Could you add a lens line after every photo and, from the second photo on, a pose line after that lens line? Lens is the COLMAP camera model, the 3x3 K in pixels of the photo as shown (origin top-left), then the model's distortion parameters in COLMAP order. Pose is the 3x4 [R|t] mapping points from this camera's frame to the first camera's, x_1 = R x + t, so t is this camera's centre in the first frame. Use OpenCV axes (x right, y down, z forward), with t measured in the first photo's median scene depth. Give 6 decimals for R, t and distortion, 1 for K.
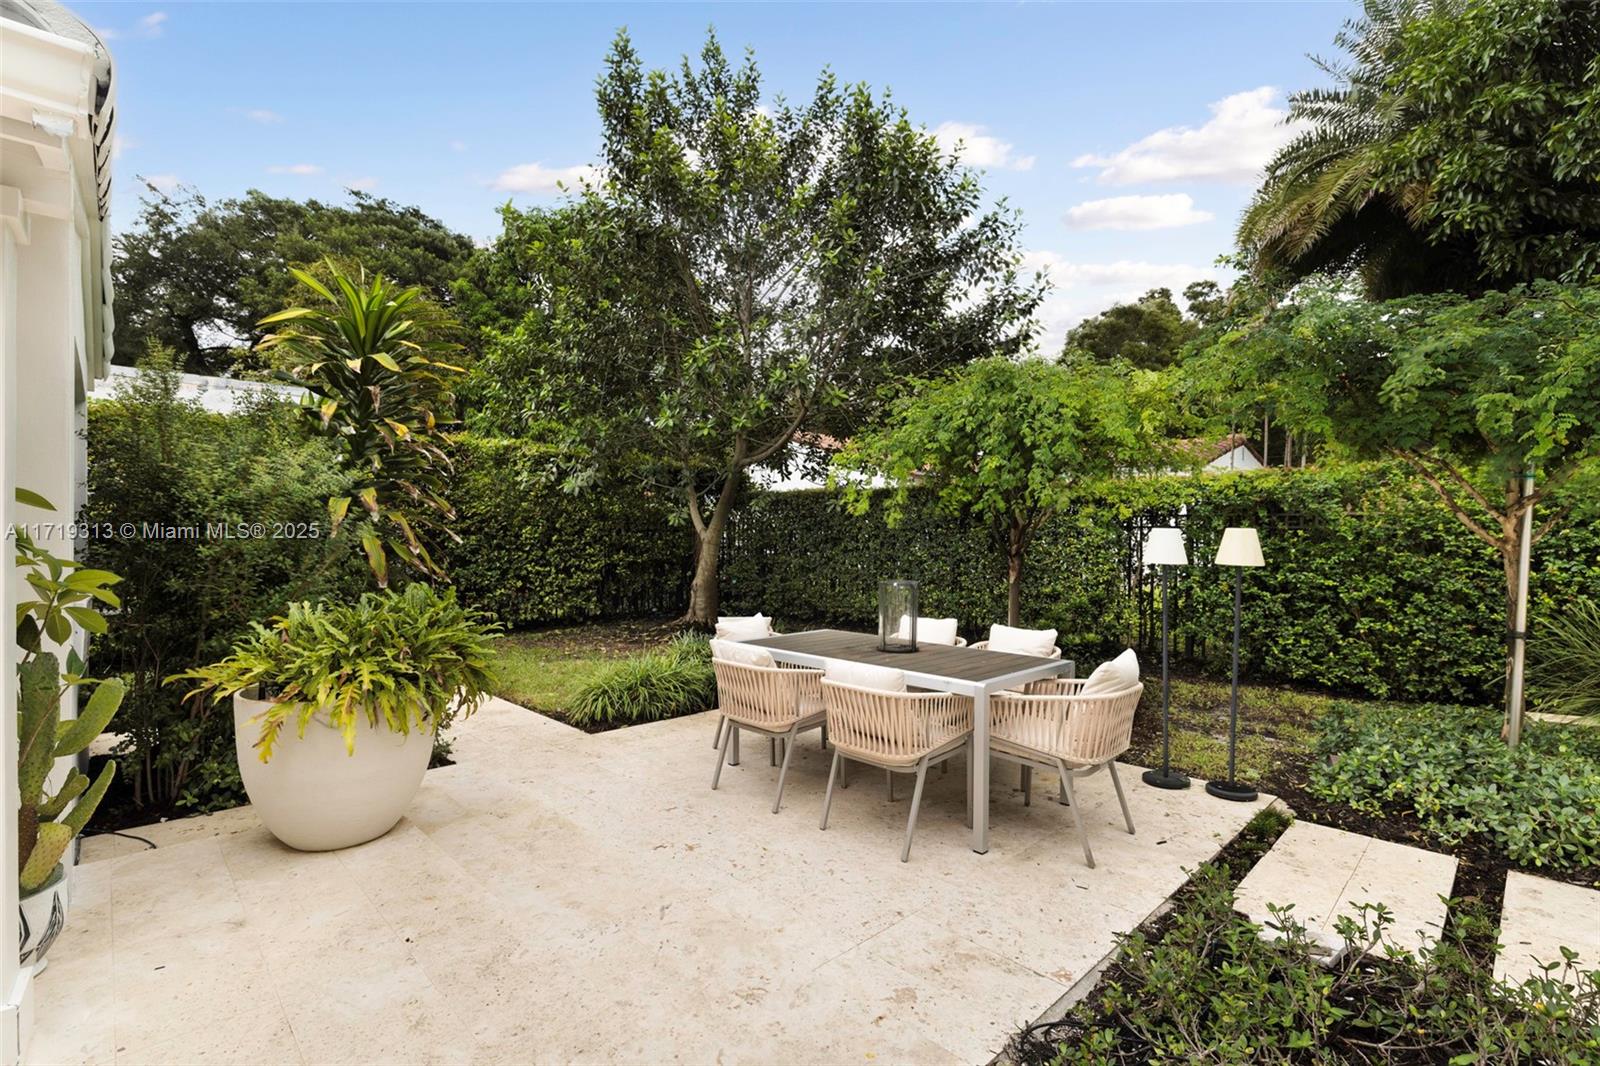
lens RADIAL K [[723.9, 0, 789.5], [0, 723.9, 531.2], [0, 0, 1]] dist [-0.002589, -0.000128]
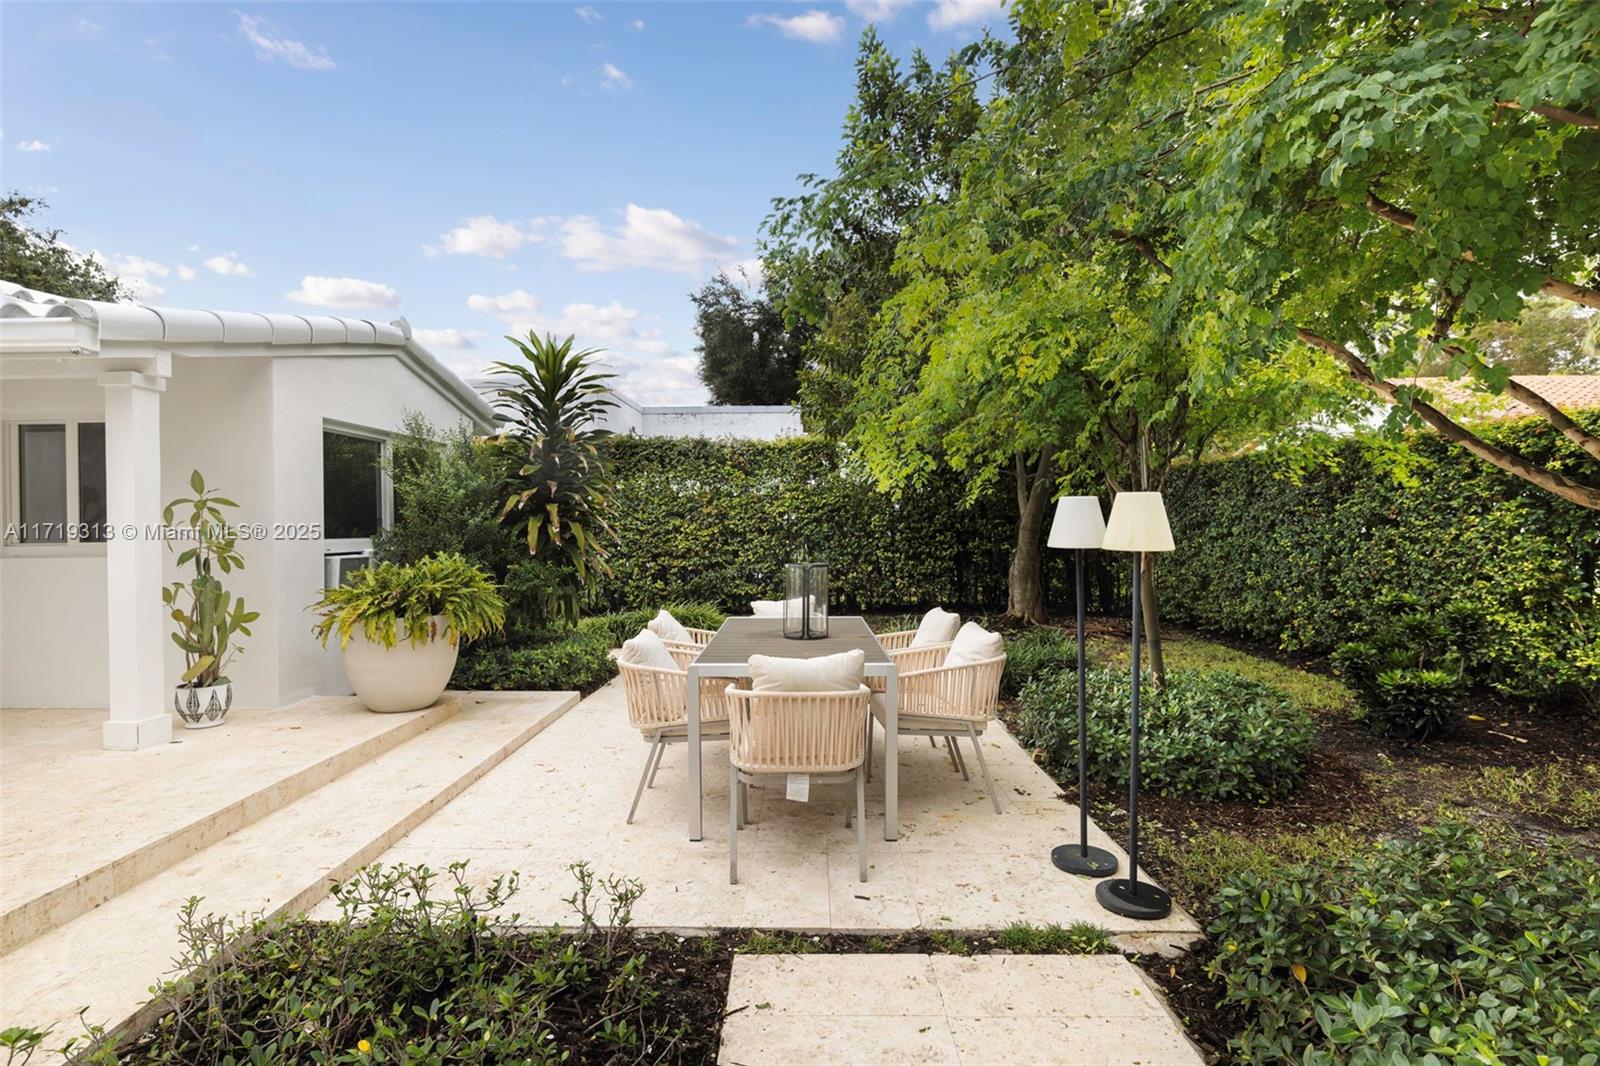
lens RADIAL K [[762.1, 0, 800.0], [0, 762.1, 533.0], [0, 0, 1]] dist [-0.002707, -0.000254]
pose [[0.714779, -0.002299, -0.699346, 0.811996], [0.012071, 0.999886, 0.009050, 0.020728], [0.699246, -0.014910, 0.714726, 0.285464]]
